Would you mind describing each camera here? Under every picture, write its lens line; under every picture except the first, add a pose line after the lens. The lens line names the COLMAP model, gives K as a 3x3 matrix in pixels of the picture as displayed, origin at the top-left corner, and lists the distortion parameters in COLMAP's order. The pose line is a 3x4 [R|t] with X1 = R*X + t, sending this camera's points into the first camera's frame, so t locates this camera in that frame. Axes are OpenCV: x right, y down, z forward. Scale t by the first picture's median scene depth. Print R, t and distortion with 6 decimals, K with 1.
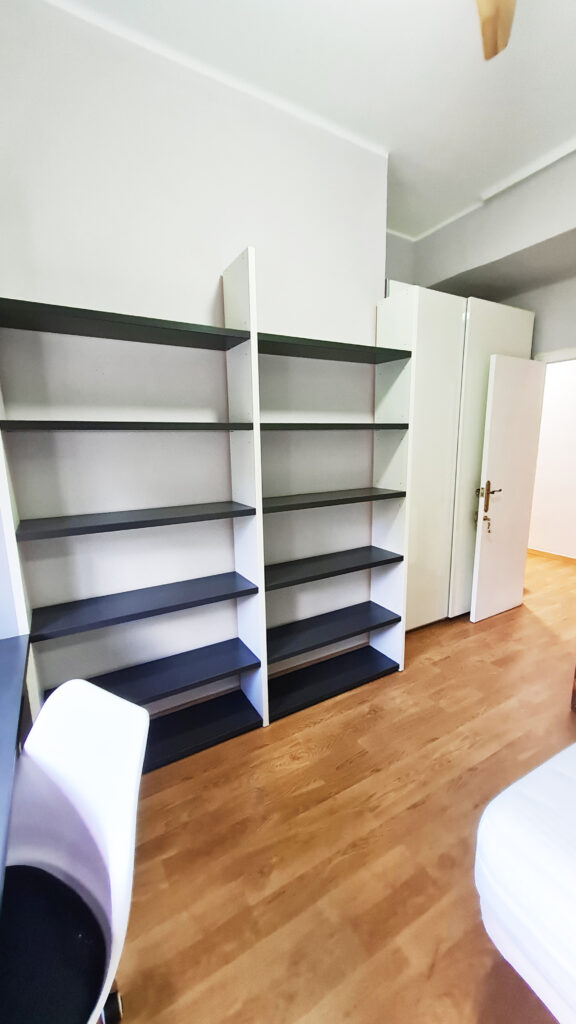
lens RADIAL K [[408.7, 0, 288.4], [0, 408.7, 513.6], [0, 0, 1]] dist [0.002187, 0.000202]
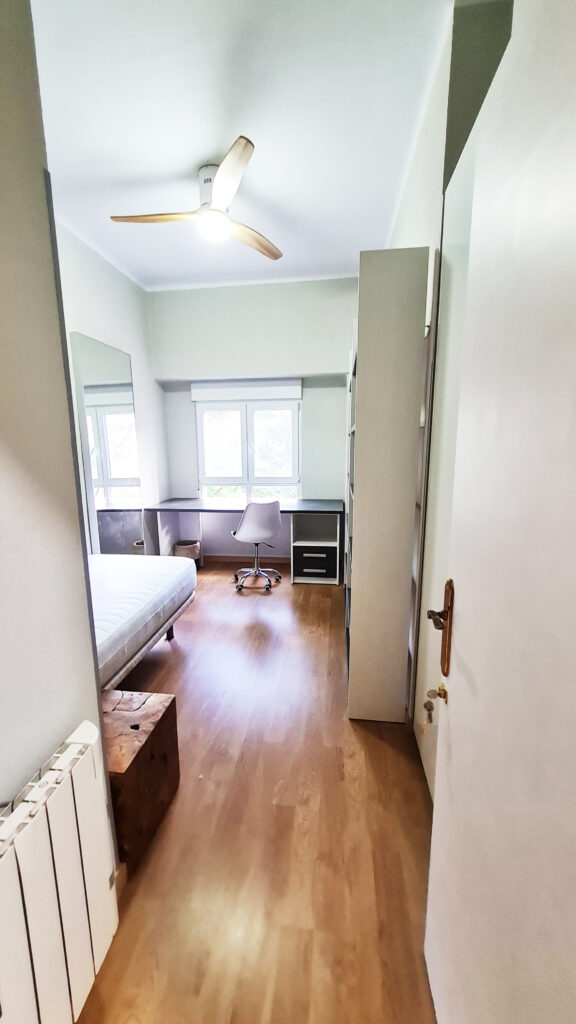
lens RADIAL K [[393.4, 0, 289.2], [0, 393.4, 514.1], [0, 0, 1]] dist [0.000269, 0.000093]
pose [[-0.603991, 0.153215, -0.782125, 1.065370], [-0.140675, 0.945445, 0.293845, -0.266610], [0.784477, 0.287505, -0.549487, 1.423765]]
